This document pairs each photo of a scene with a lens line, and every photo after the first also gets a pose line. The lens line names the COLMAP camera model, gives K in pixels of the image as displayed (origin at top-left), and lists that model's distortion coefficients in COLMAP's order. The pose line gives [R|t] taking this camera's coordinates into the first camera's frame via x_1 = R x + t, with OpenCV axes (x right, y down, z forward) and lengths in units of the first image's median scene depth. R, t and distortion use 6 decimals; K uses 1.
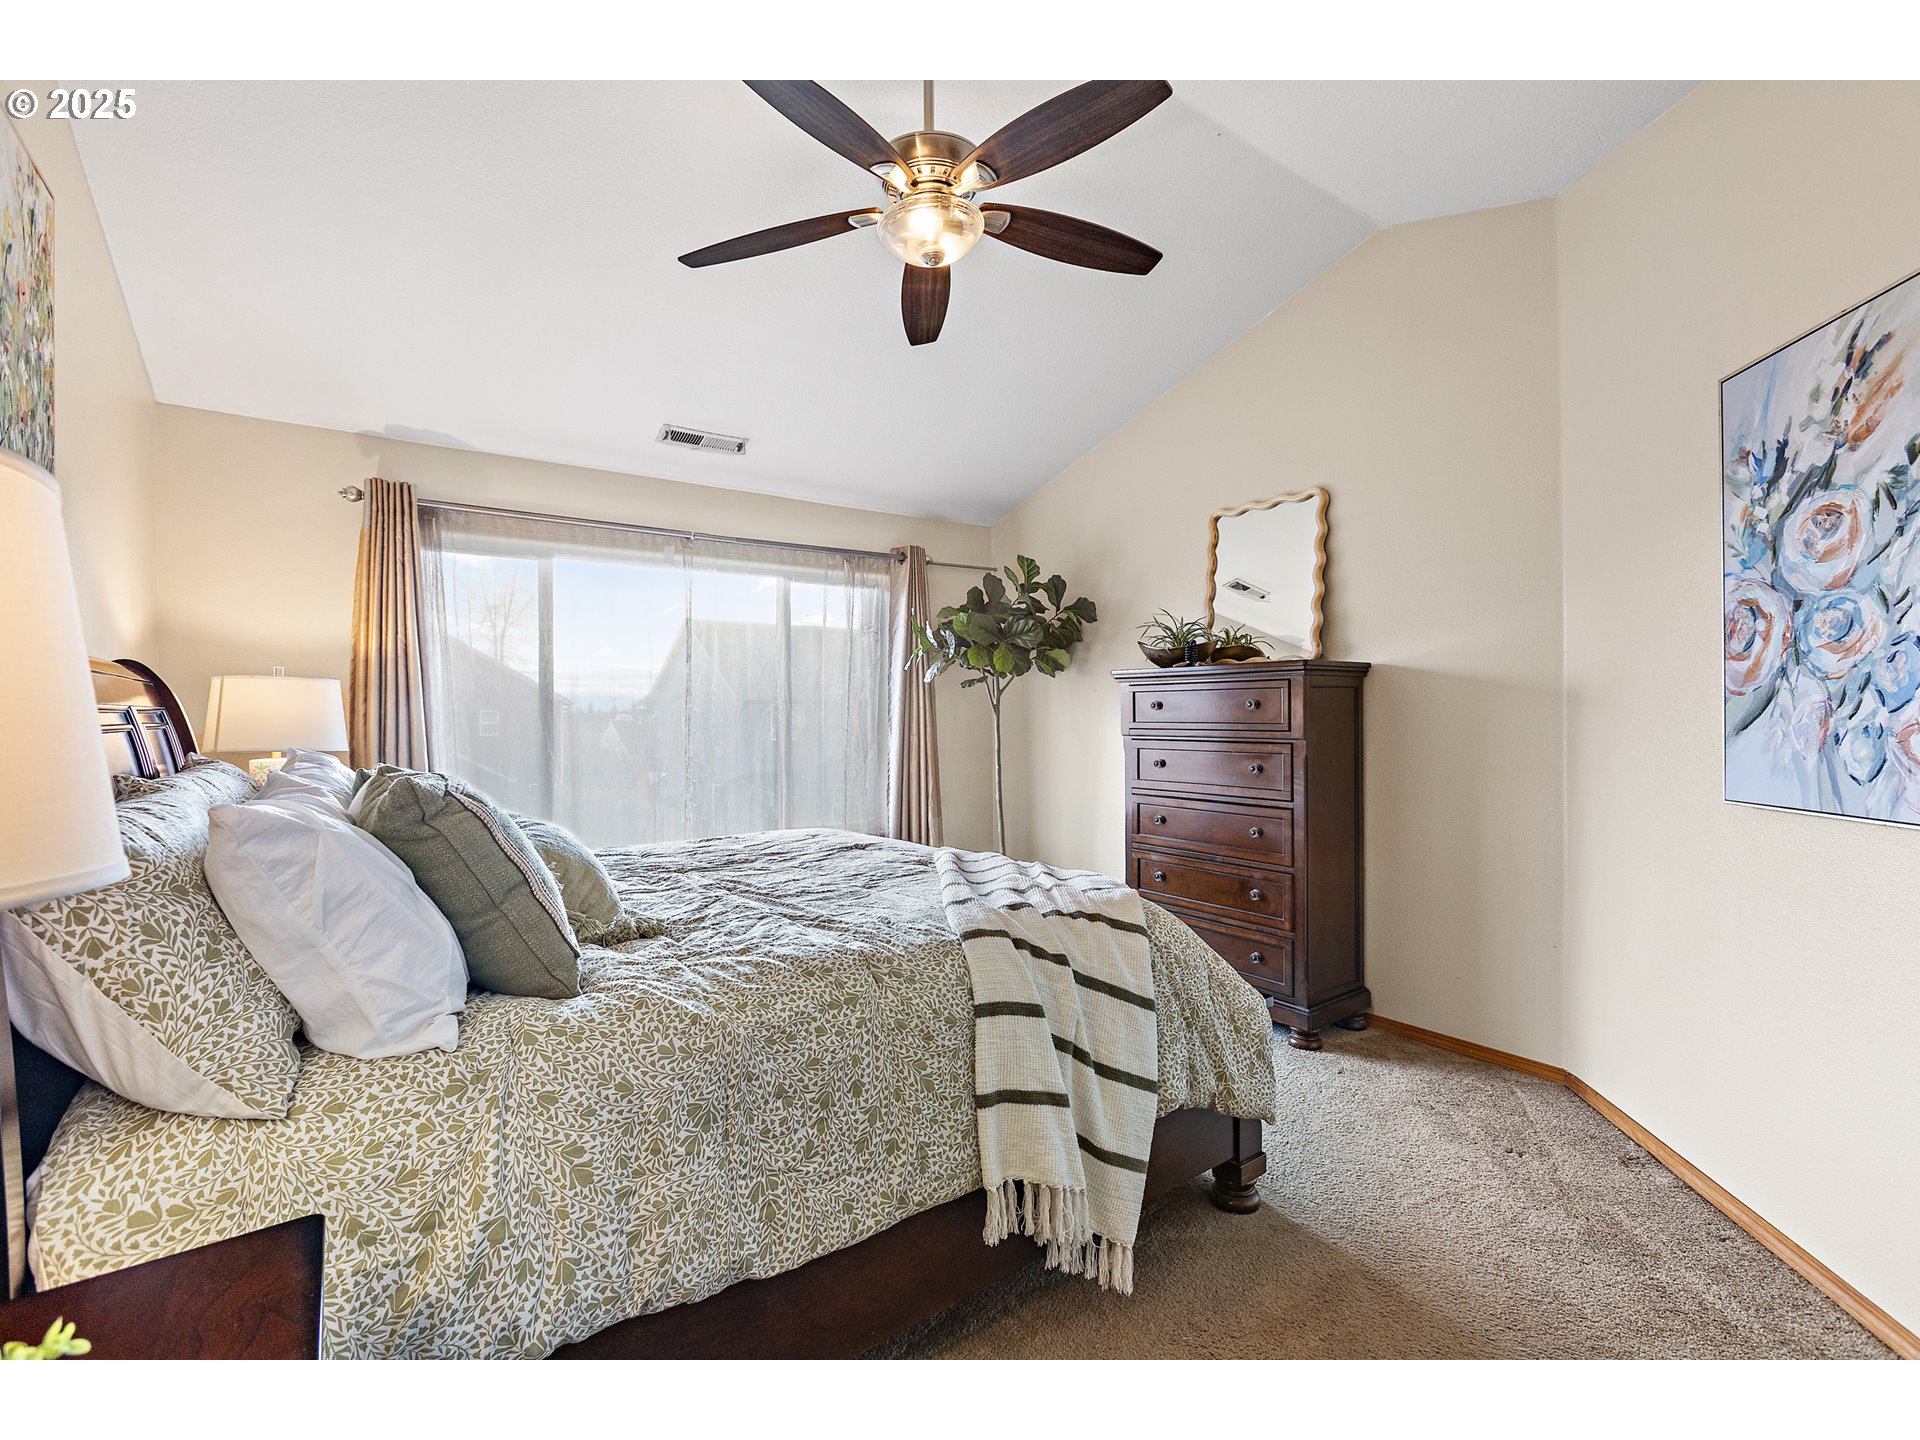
lens RADIAL K [[863.1, 0, 967.5], [0, 863.1, 710.8], [0, 0, 1]] dist [-0.005580, 0.001879]
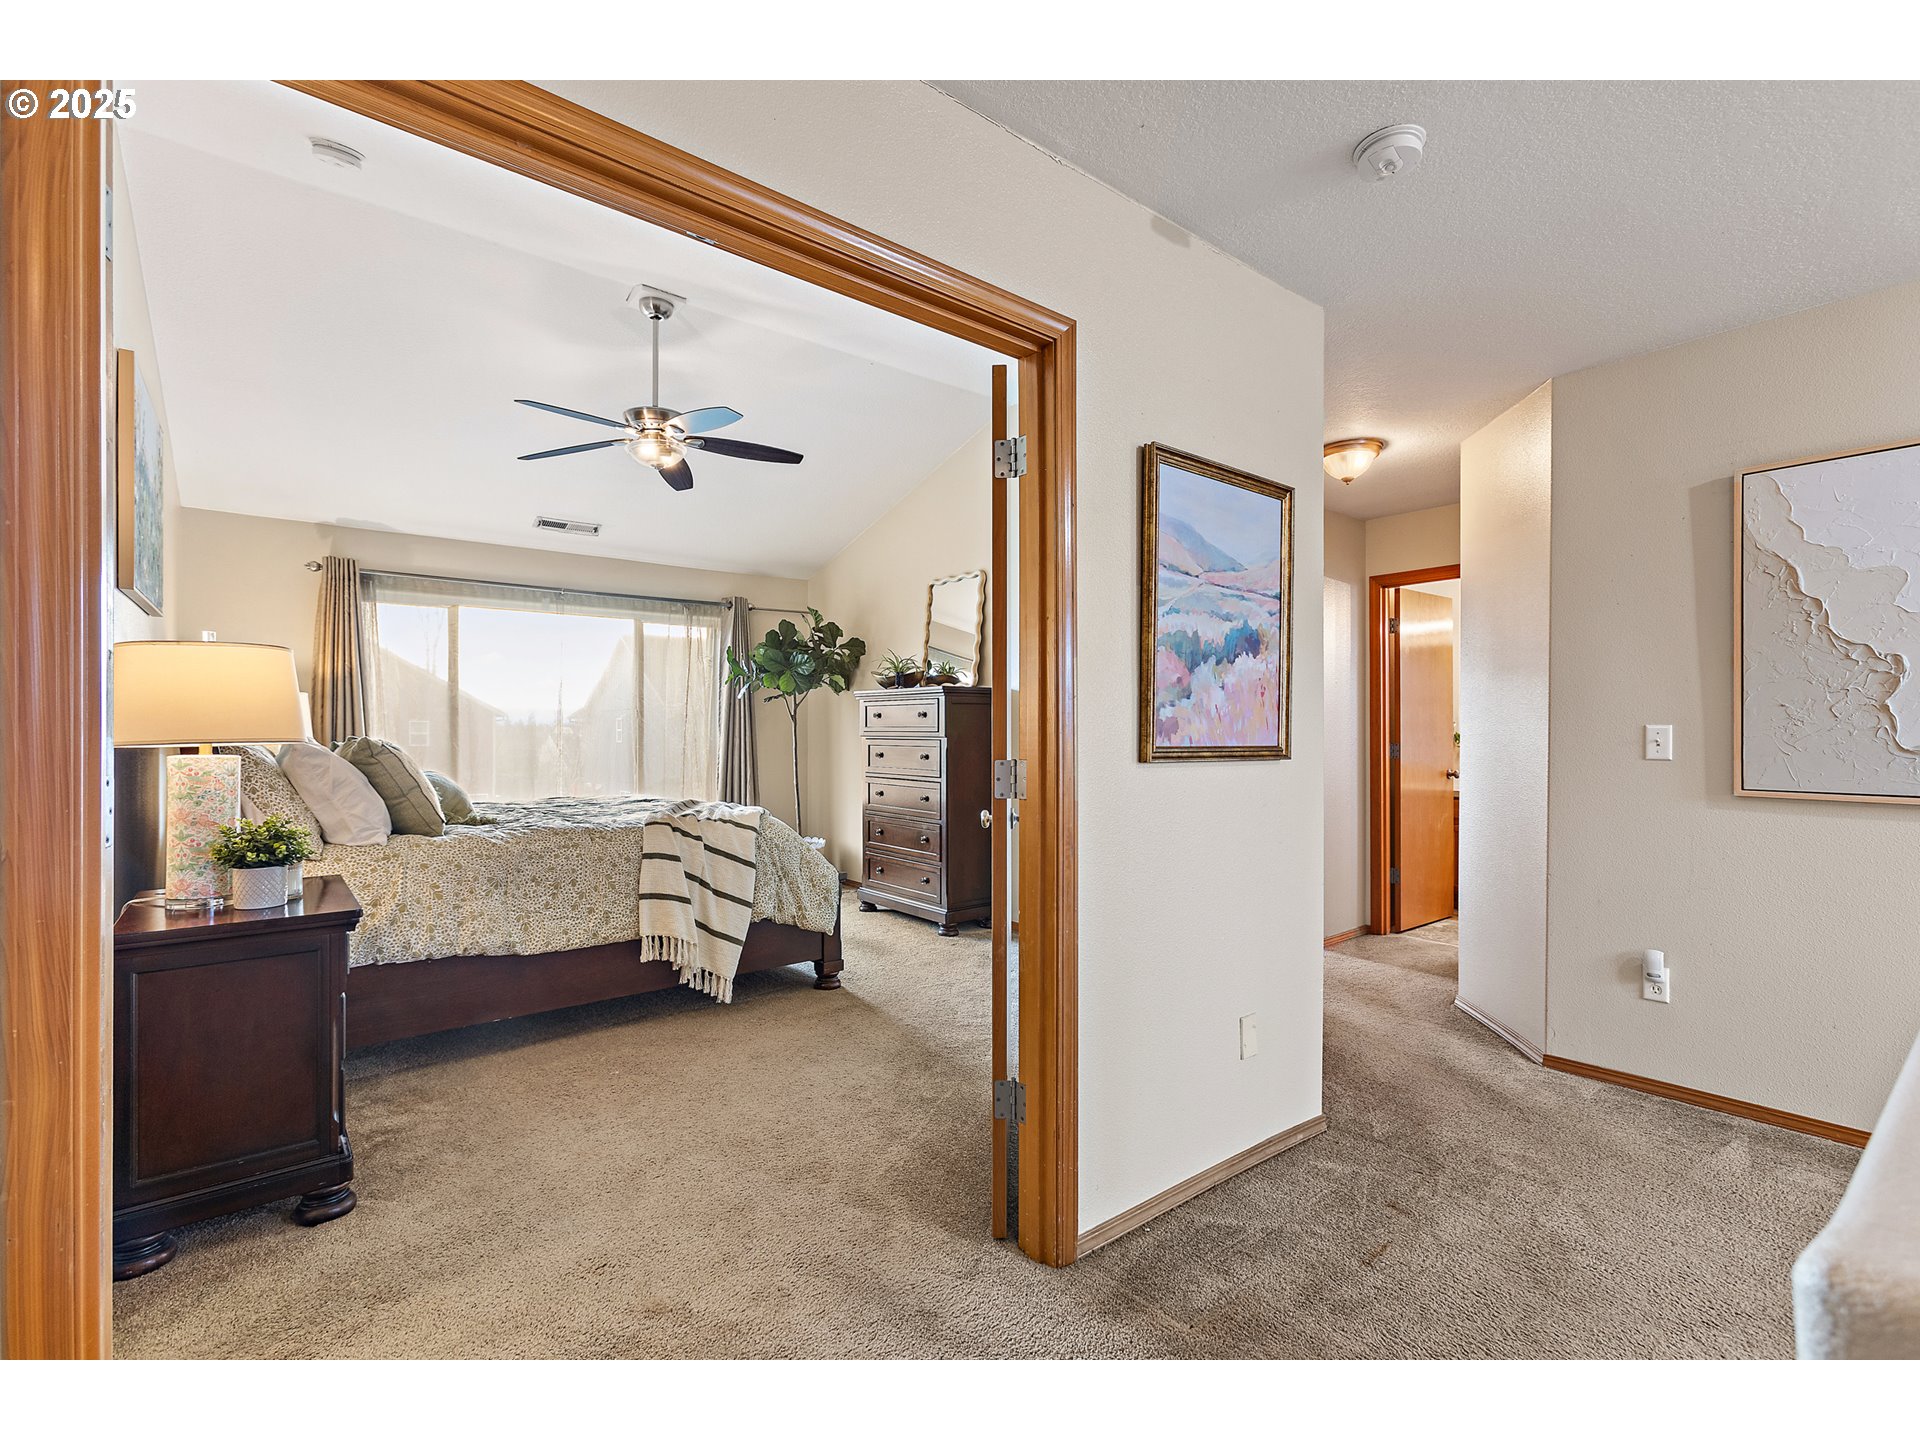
lens RADIAL K [[863.1, 0, 953.9], [0, 863.1, 730.2], [0, 0, 1]] dist [-0.005580, 0.001879]
pose [[0.998807, 0.007740, 0.048223, 0.595681], [-0.007912, 0.999963, 0.003391, 0.027309], [-0.048195, -0.003768, 0.998831, -1.010530]]
